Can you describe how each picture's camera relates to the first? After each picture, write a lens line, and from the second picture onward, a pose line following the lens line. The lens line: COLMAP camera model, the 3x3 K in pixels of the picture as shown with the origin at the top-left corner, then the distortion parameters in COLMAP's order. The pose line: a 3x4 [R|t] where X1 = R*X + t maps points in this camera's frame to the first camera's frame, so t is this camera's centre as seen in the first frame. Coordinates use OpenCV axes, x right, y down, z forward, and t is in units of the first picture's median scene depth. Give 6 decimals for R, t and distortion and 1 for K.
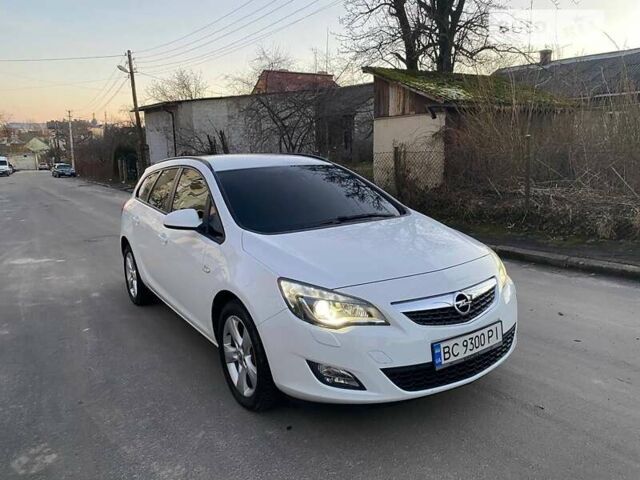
lens RADIAL K [[491.1, 0, 317.8], [0, 491.1, 236.2], [0, 0, 1]] dist [0.006037, -0.005261]
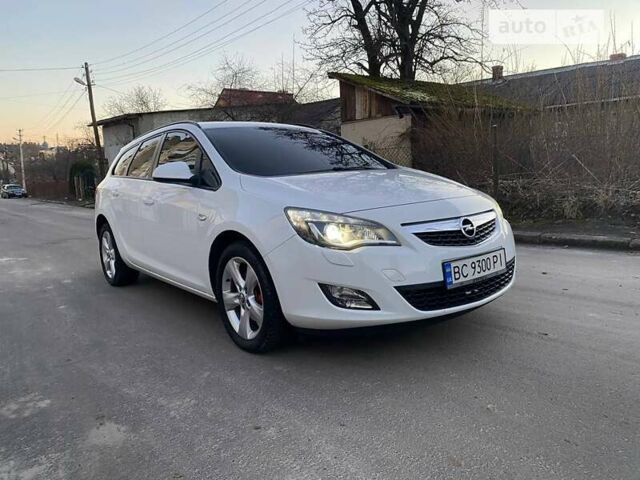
lens RADIAL K [[490.8, 0, 321.5], [0, 490.8, 237.5], [0, 0, 1]] dist [0.009800, -0.000931]
pose [[0.996122, -0.024744, 0.084434, -0.081396], [0.028044, 0.998879, -0.038130, 0.165499], [-0.083396, 0.040350, 0.995699, 0.017583]]
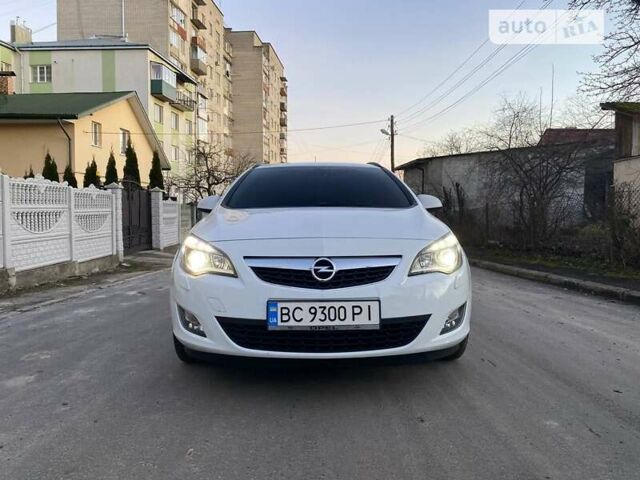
lens RADIAL K [[485.3, 0, 318.1], [0, 485.3, 236.8], [0, 0, 1]] dist [0.050898, -0.071849]
pose [[0.843913, 0.050786, -0.534072, 0.680031], [-0.118202, 0.988647, -0.092764, 0.142947], [0.523297, 0.141413, 0.840335, 0.195589]]
